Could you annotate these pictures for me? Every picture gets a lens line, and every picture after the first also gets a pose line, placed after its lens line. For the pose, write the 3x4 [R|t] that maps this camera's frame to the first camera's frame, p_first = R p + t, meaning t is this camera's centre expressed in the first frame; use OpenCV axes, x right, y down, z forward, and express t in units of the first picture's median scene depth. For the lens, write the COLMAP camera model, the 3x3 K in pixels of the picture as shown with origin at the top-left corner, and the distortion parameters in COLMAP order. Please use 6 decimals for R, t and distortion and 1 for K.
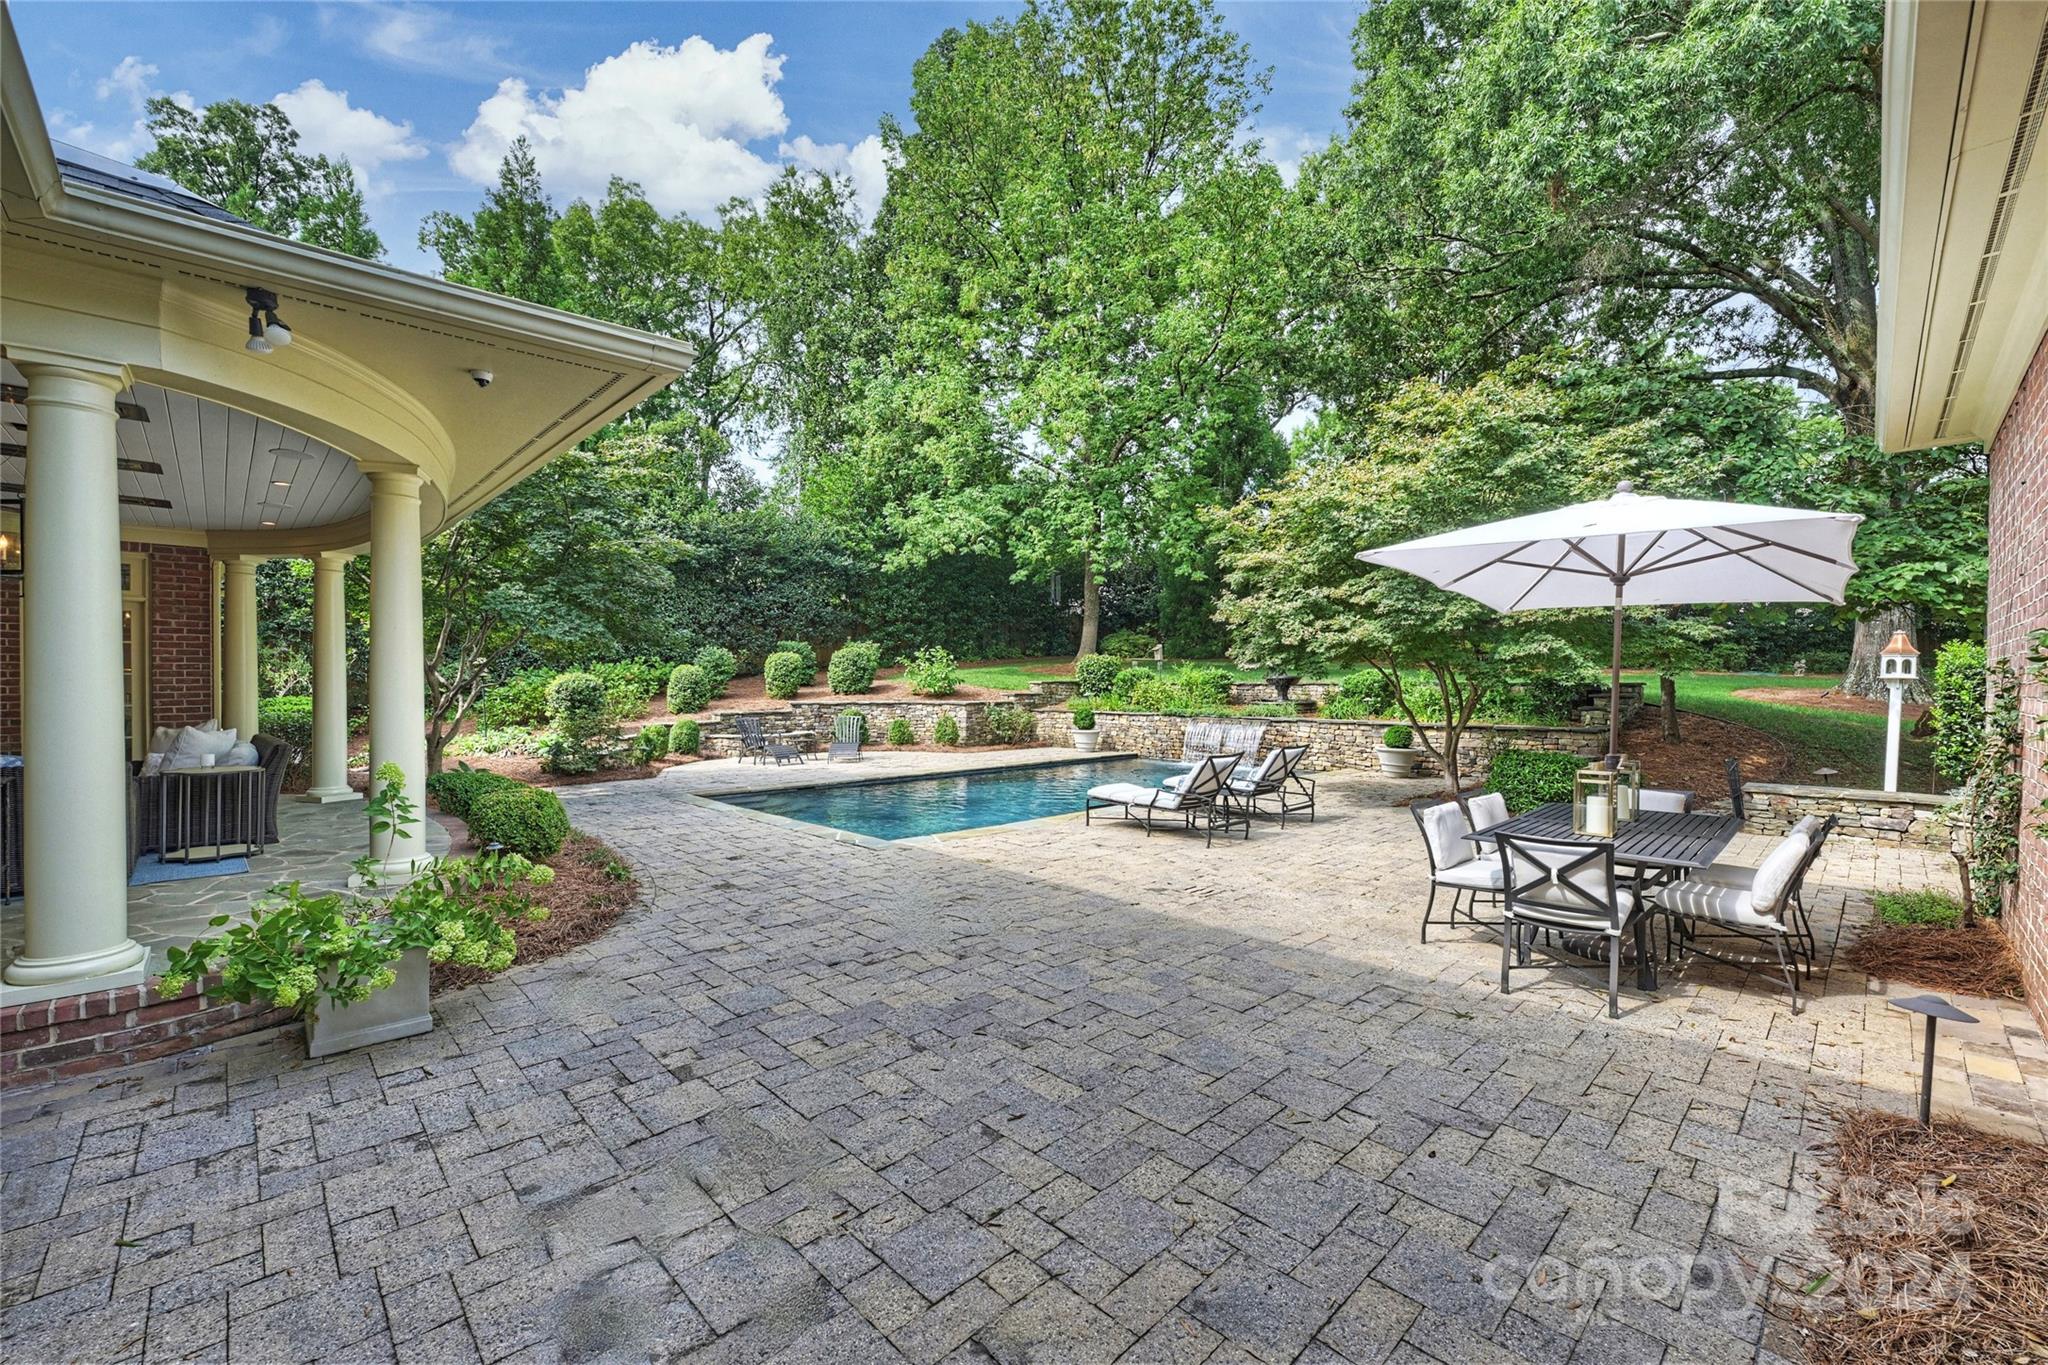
lens RADIAL K [[826.3, 0, 1024.0], [0, 826.3, 682.5], [0, 0, 1]] dist [0.000977, 0.000023]
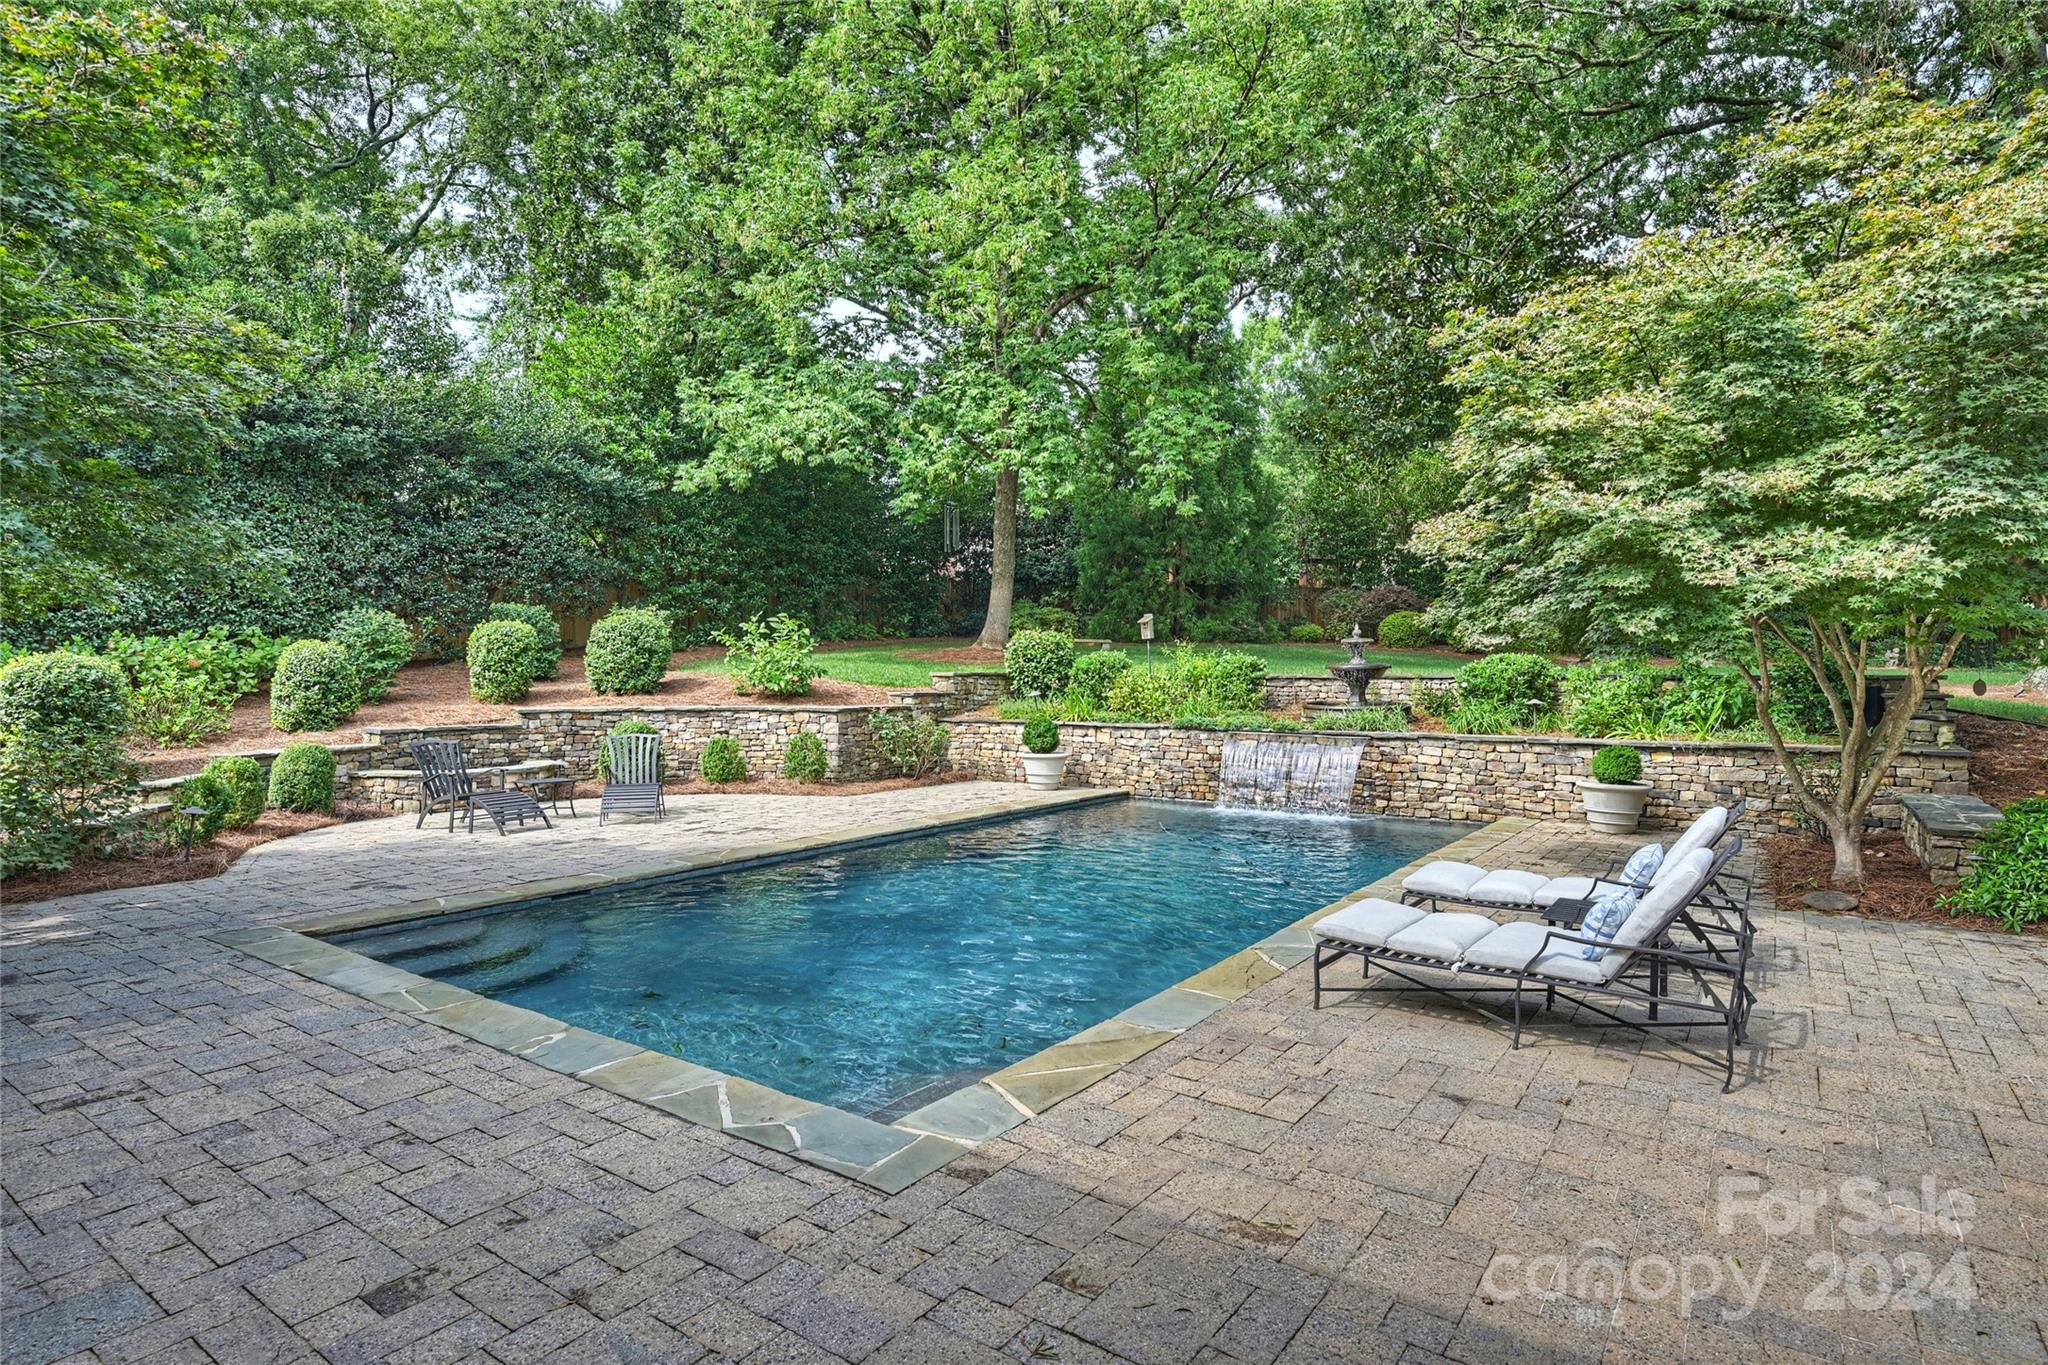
lens RADIAL K [[1059.7, 0, 1024.0], [0, 1059.7, 682.5], [0, 0, 1]] dist [-0.002058, -0.000078]
pose [[0.982556, 0.000766, 0.185965, -0.074209], [-0.001614, 0.999989, 0.004410, 0.002186], [-0.185960, -0.004634, 0.982546, 0.217039]]
